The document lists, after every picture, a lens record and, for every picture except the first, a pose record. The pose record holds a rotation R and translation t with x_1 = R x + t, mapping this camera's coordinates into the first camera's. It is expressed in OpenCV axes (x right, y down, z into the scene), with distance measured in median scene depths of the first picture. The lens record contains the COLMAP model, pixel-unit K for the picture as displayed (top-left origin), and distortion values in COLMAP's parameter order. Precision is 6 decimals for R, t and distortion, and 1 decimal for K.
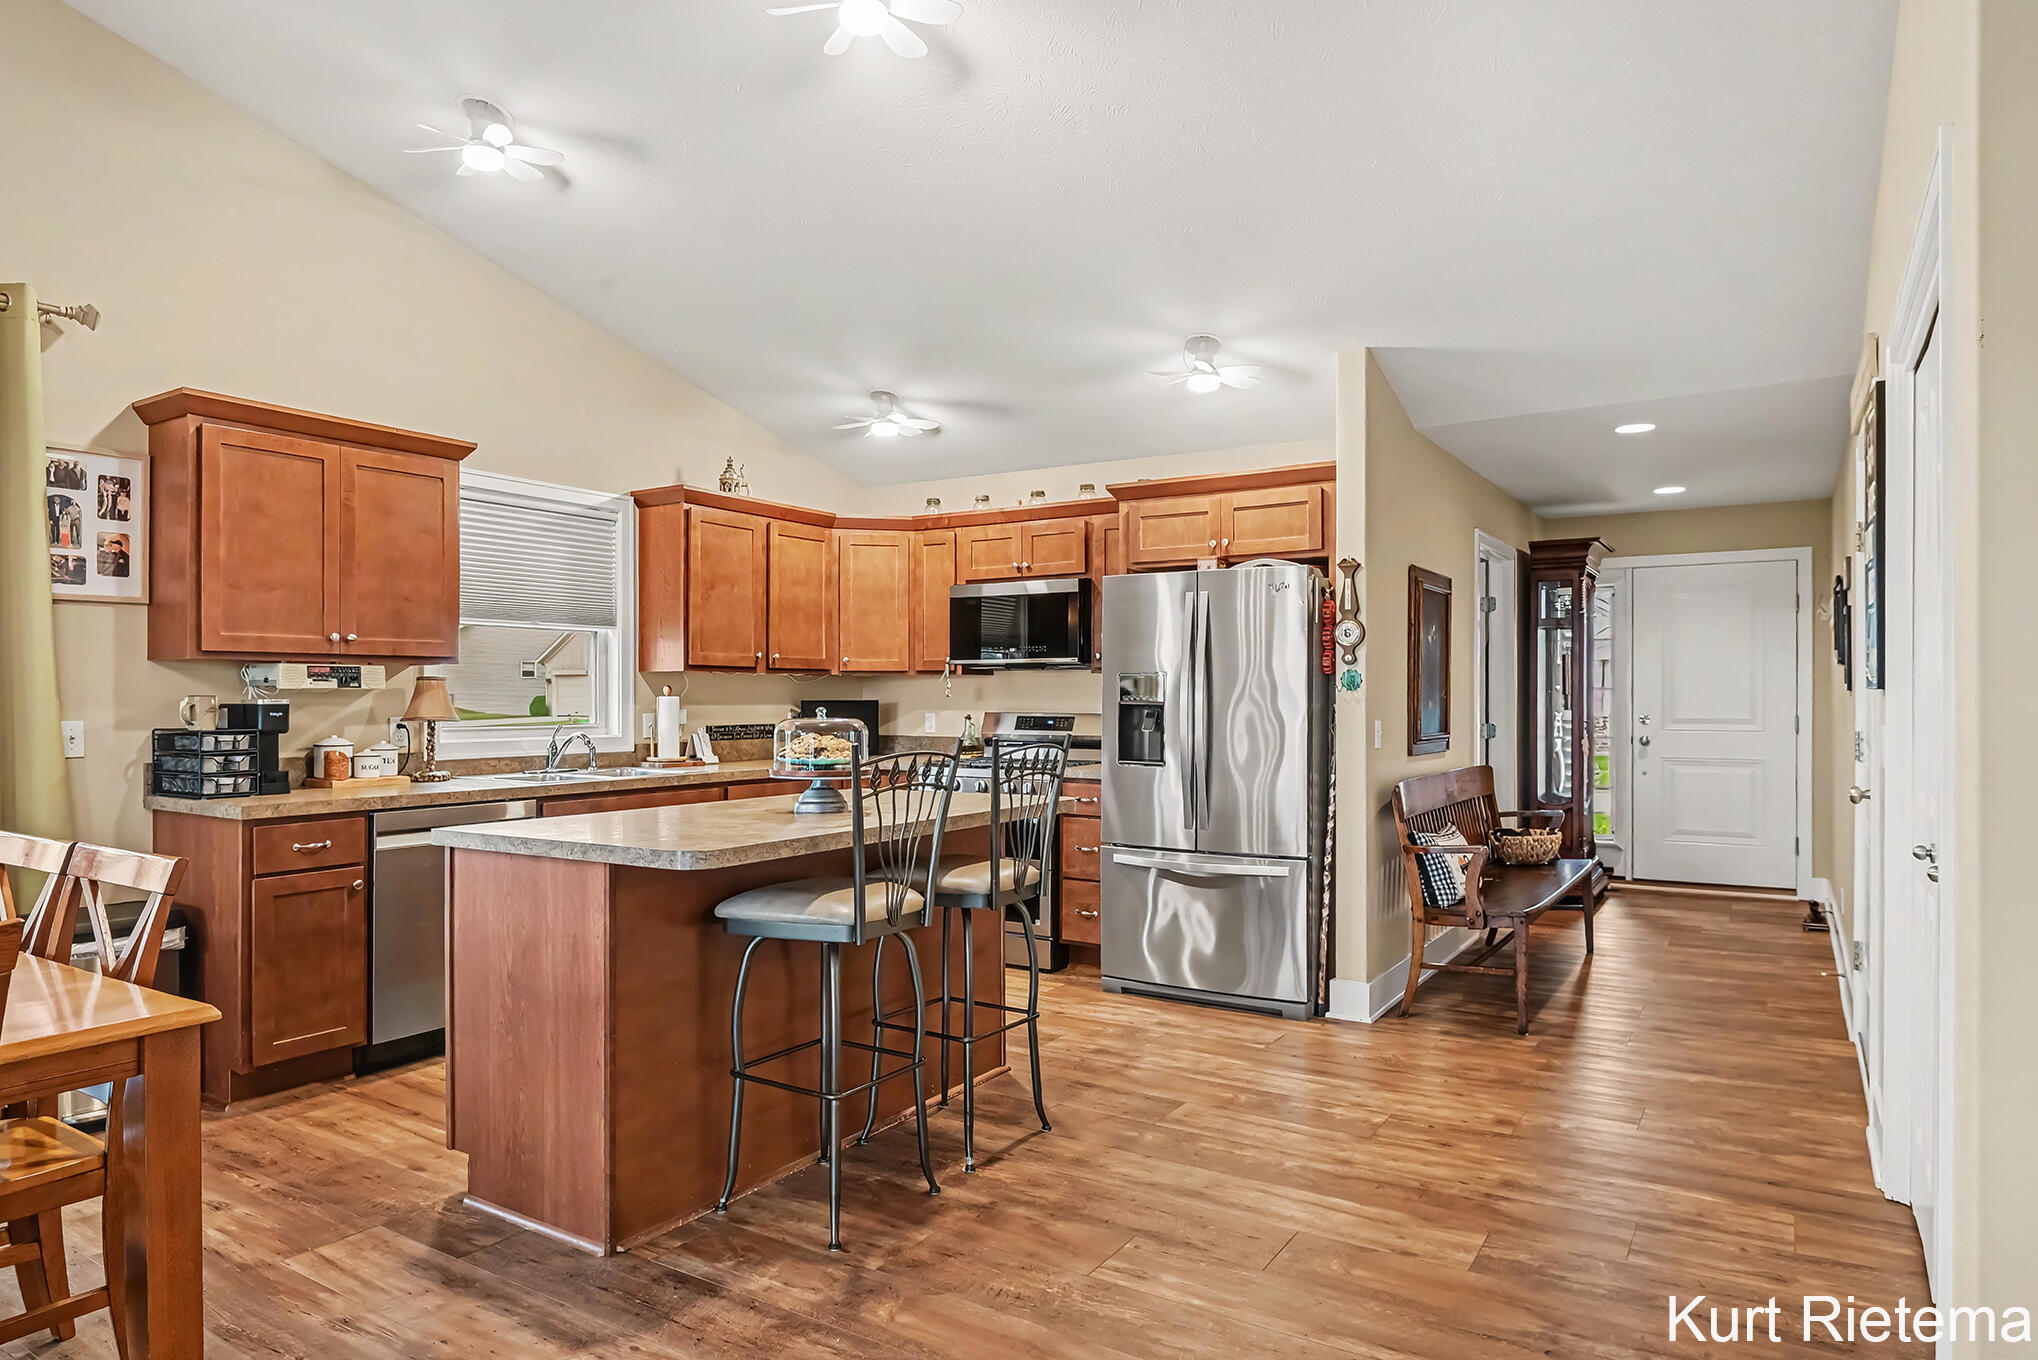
lens RADIAL K [[1210.7, 0, 1019.0], [0, 1210.7, 680.0], [0, 0, 1]] dist [-0.001163, -0.000338]
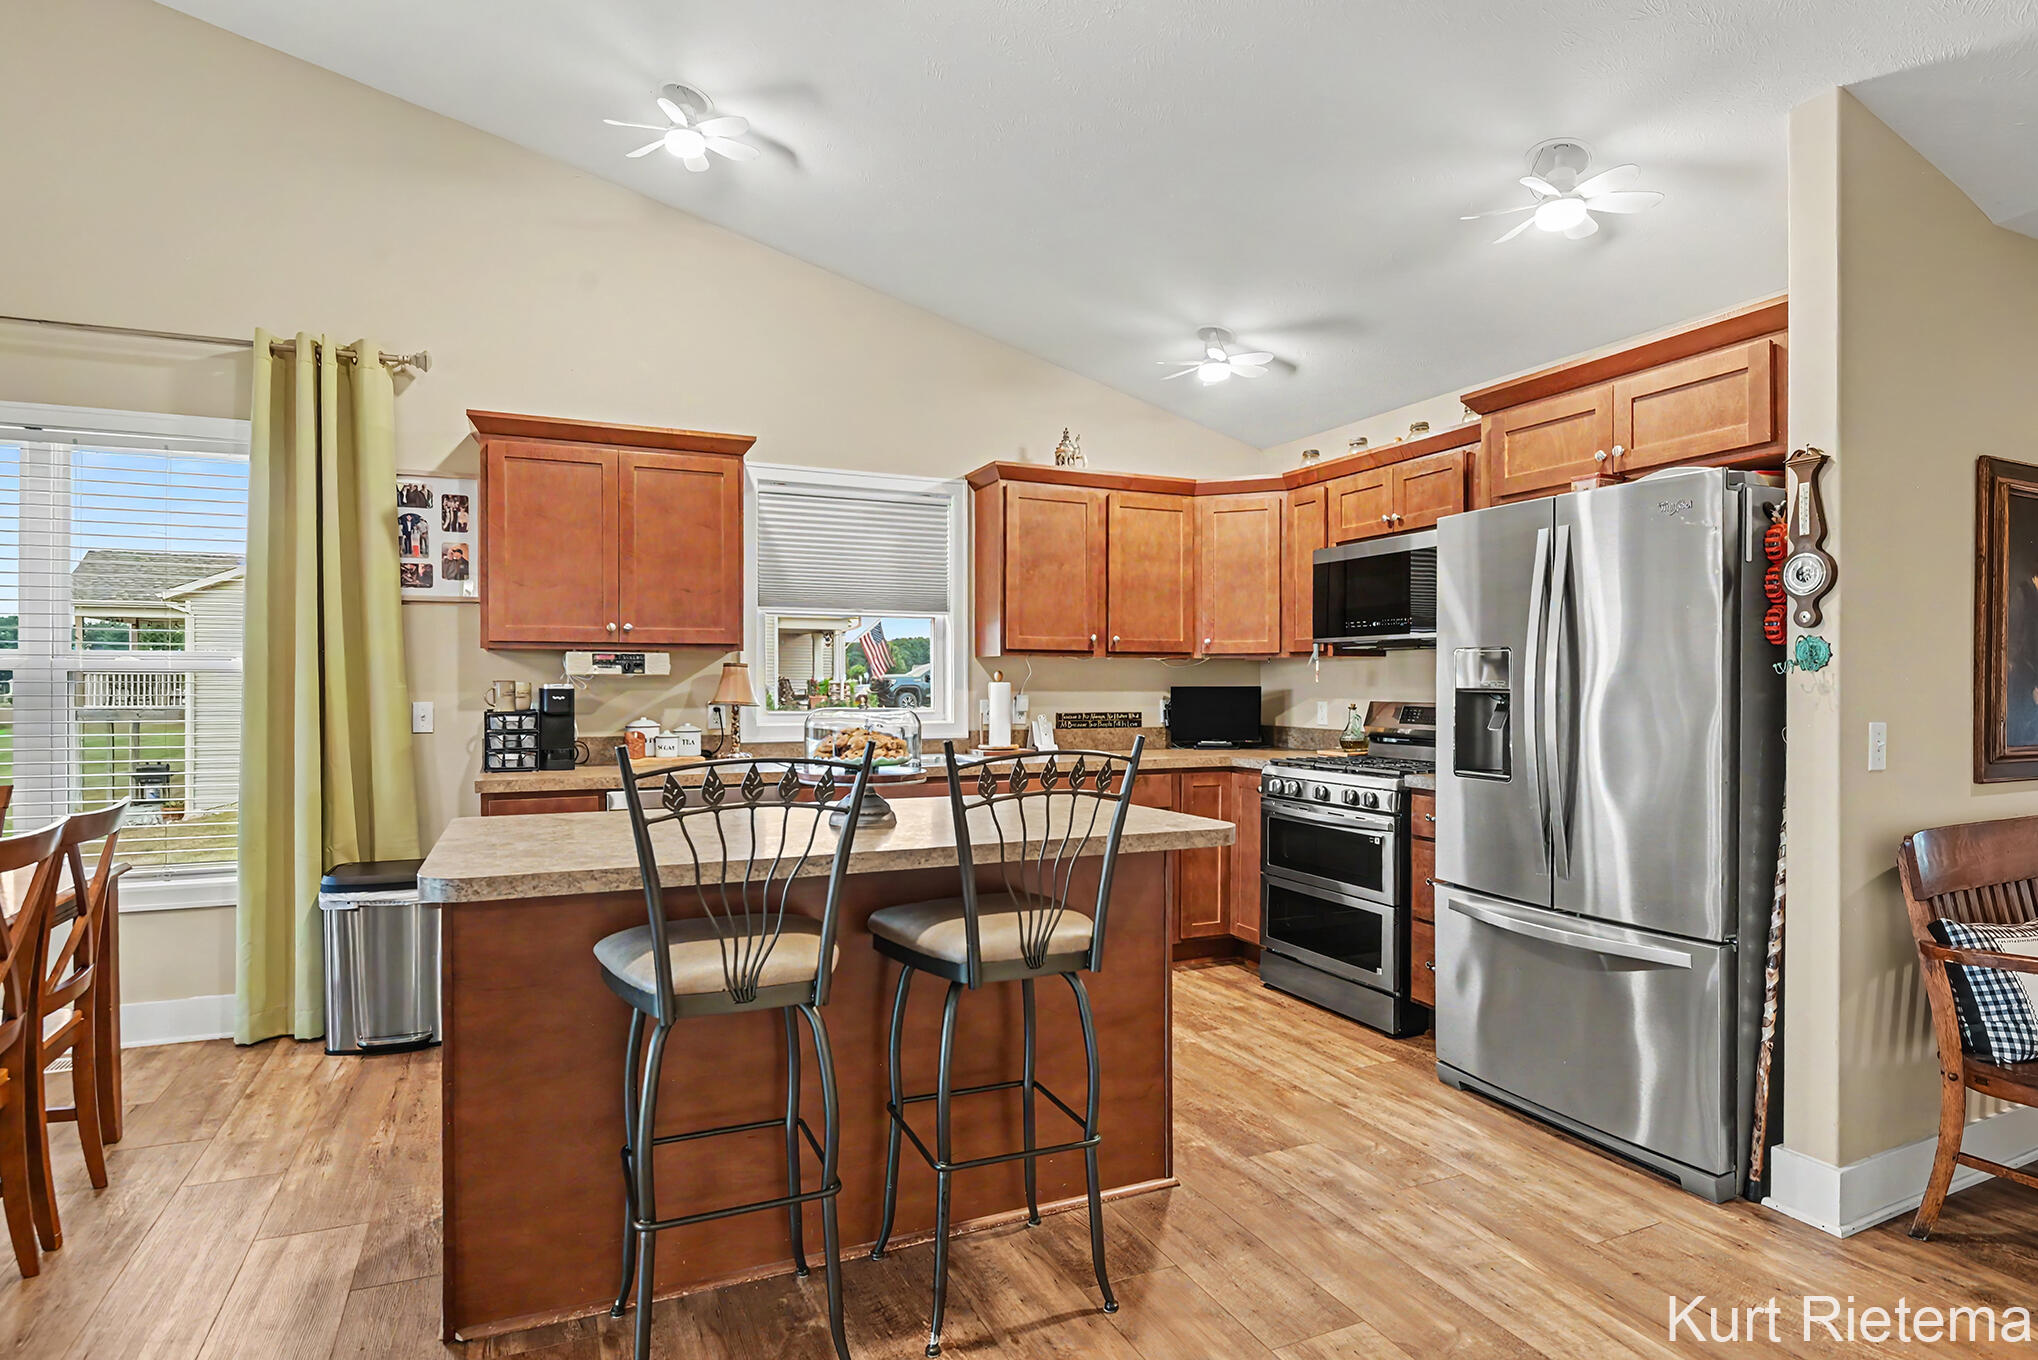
lens RADIAL K [[1078.2, 0, 1019.0], [0, 1078.2, 680.0], [0, 0, 1]] dist [-0.000873, -0.012758]
pose [[0.838950, -0.001694, -0.544206, 0.231738], [0.007100, 0.999944, 0.007833, 0.006234], [0.544163, -0.010436, 0.838915, 0.342044]]
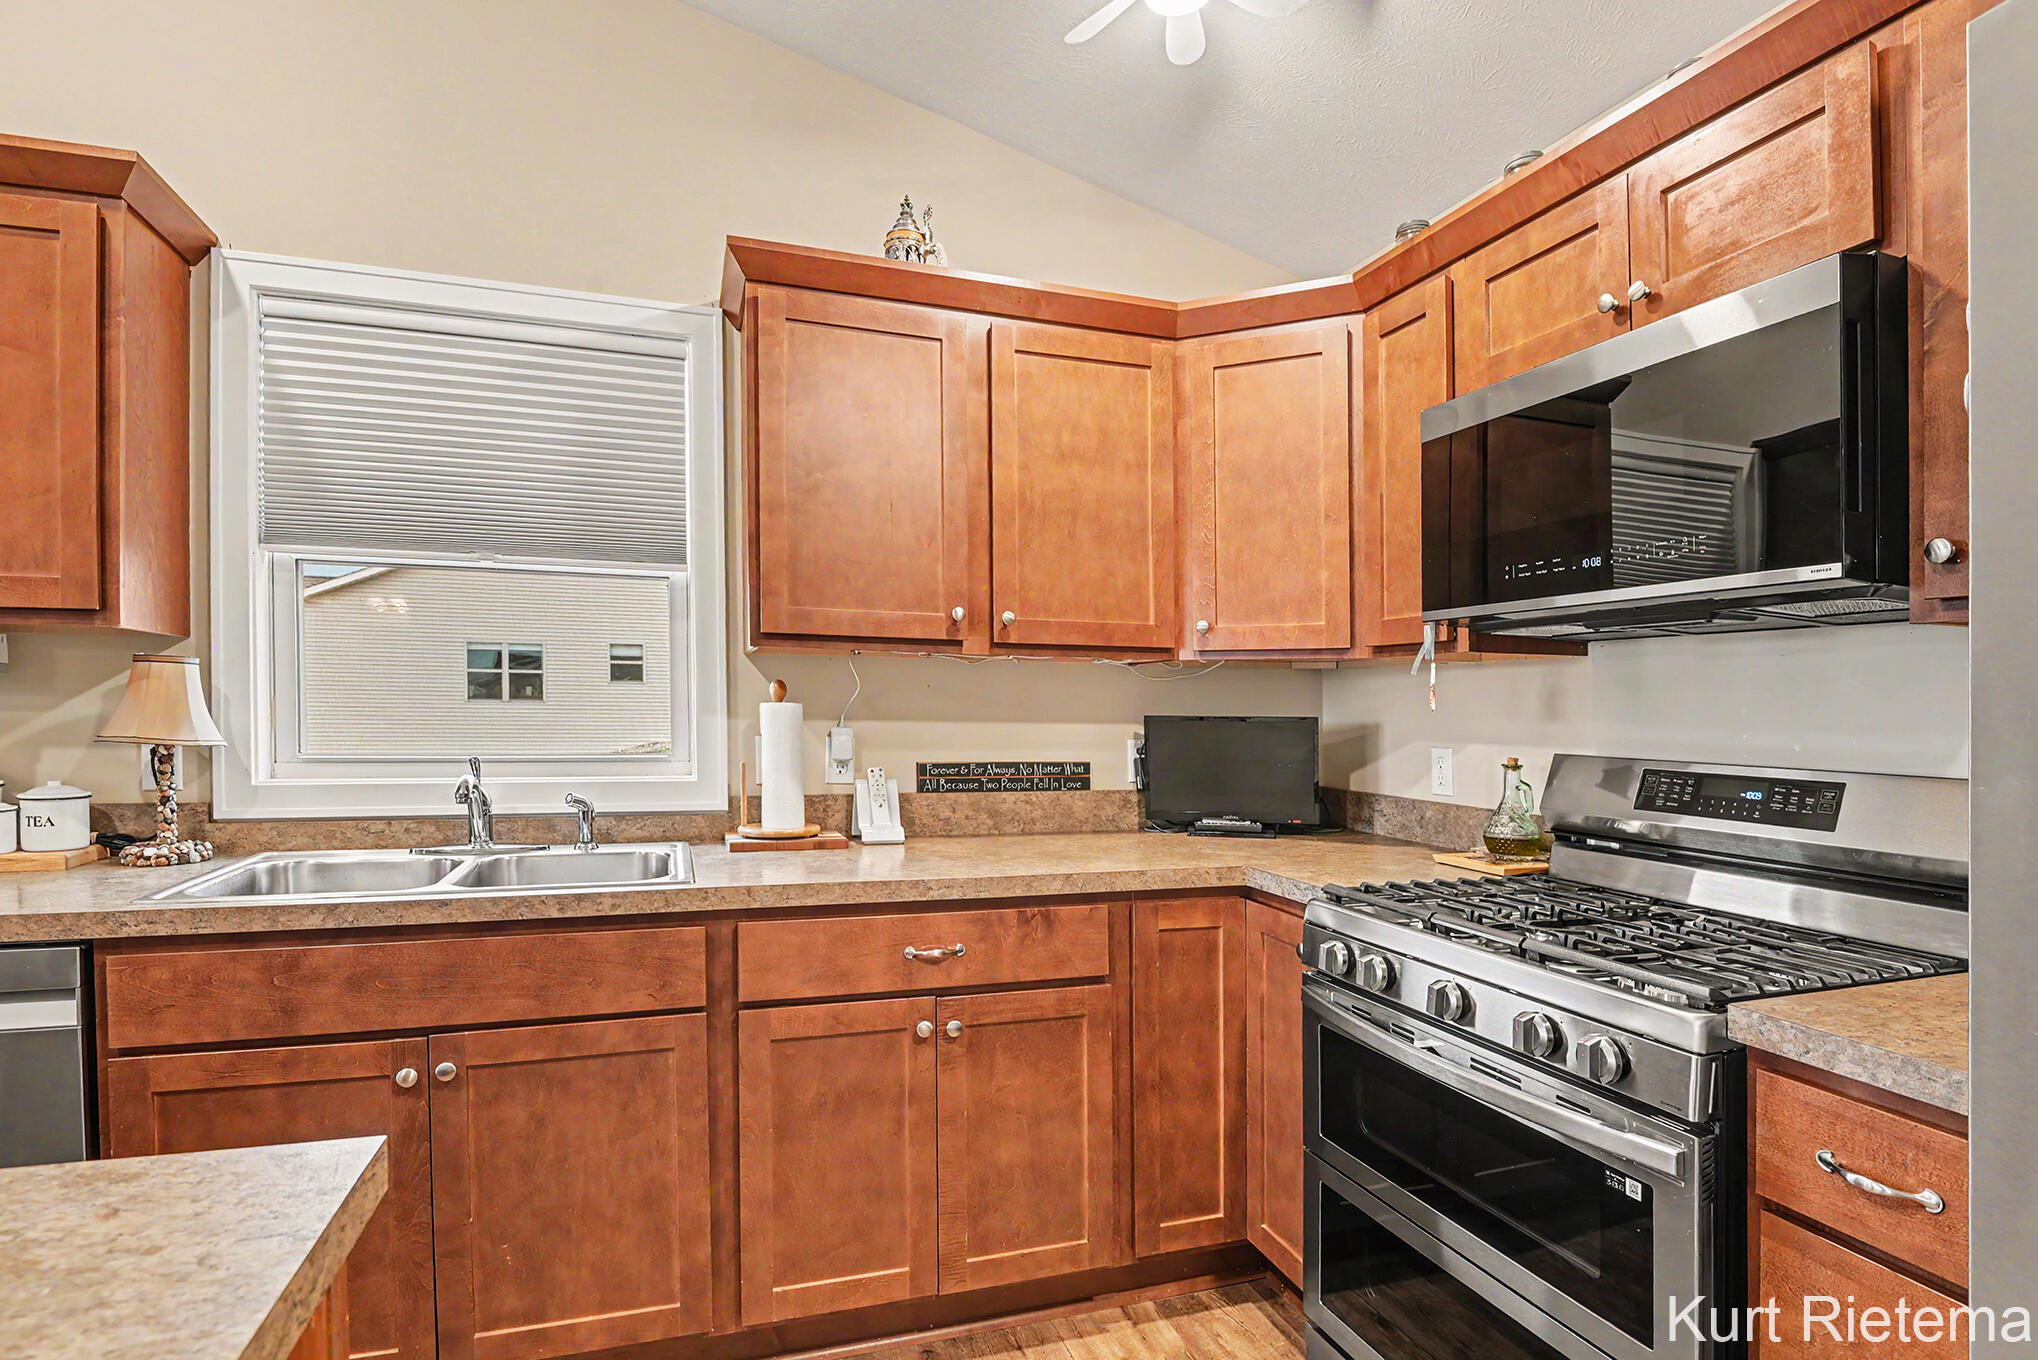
lens RADIAL K [[1065.2, 0, 1006.3], [0, 1065.2, 648.7], [0, 0, 1]] dist [0.002758, 0.000102]
pose [[0.779670, -0.025965, -0.625652, 0.062706], [-0.002463, 0.999005, -0.044530, 0.013023], [0.626185, 0.036259, 0.778831, 0.863318]]
